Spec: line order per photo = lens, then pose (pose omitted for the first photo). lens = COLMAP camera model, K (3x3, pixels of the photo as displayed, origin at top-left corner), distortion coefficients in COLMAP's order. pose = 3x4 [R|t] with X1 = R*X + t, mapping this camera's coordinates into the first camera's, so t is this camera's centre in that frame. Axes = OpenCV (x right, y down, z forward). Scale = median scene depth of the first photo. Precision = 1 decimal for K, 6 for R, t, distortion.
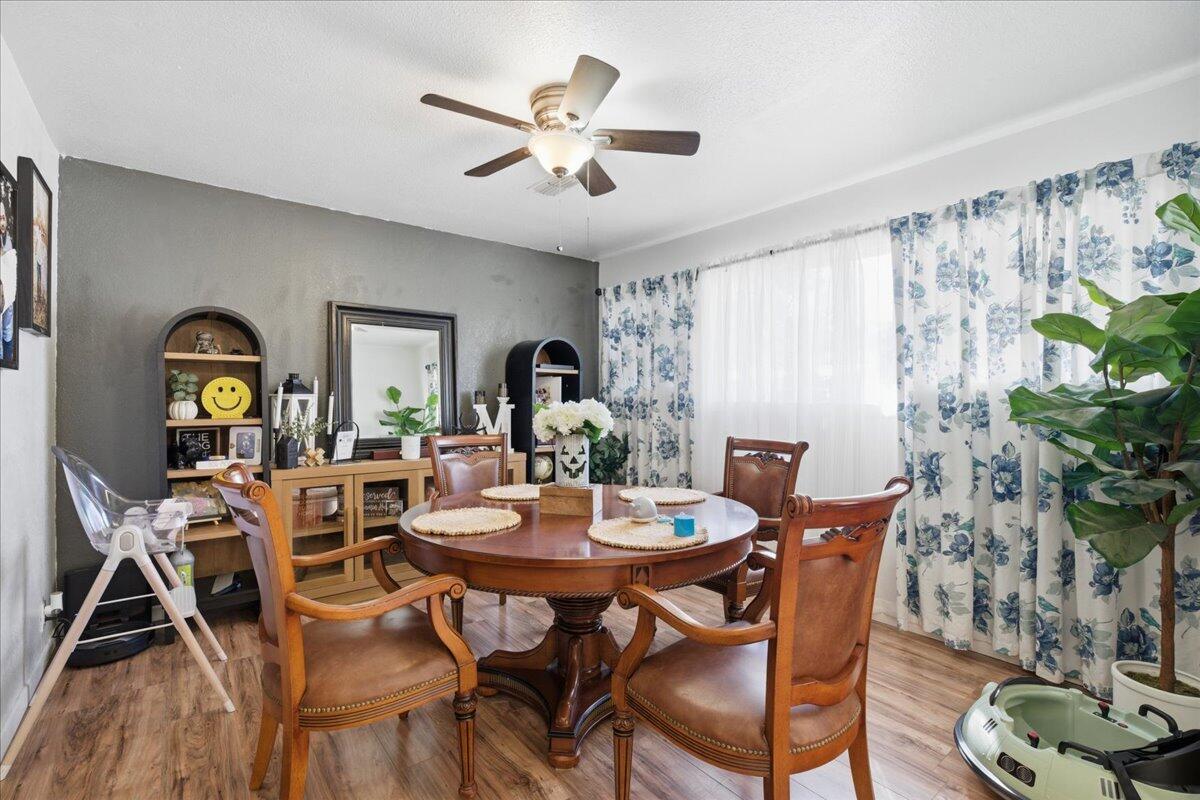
lens RADIAL K [[546.0, 0, 599.8], [0, 546.0, 395.3], [0, 0, 1]] dist [-0.001863, 0.000335]
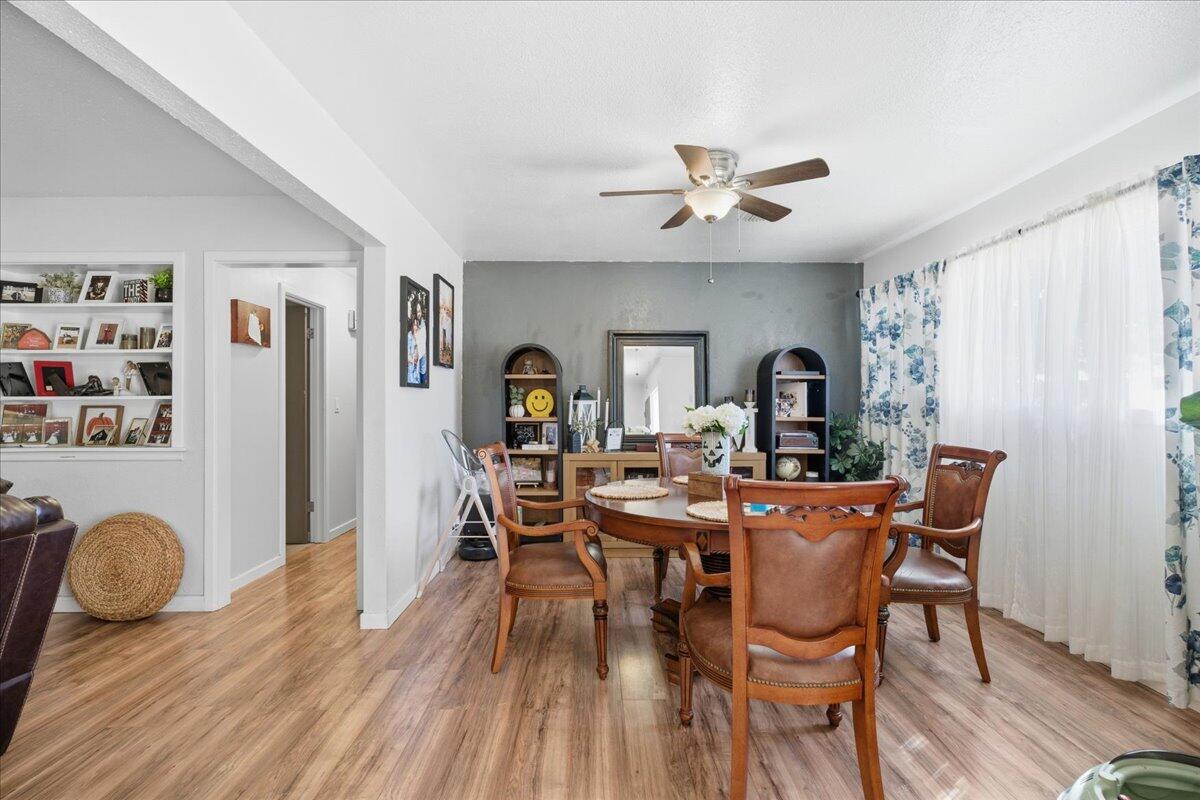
lens RADIAL K [[547.9, 0, 600.0], [0, 547.9, 400.0], [0, 0, 1]] dist [0.000888, 0.000570]
pose [[0.793832, -0.006164, -0.608106, 0.329959], [0.005018, 0.999981, -0.003585, 0.001996], [0.608117, -0.000206, 0.793848, -0.087546]]
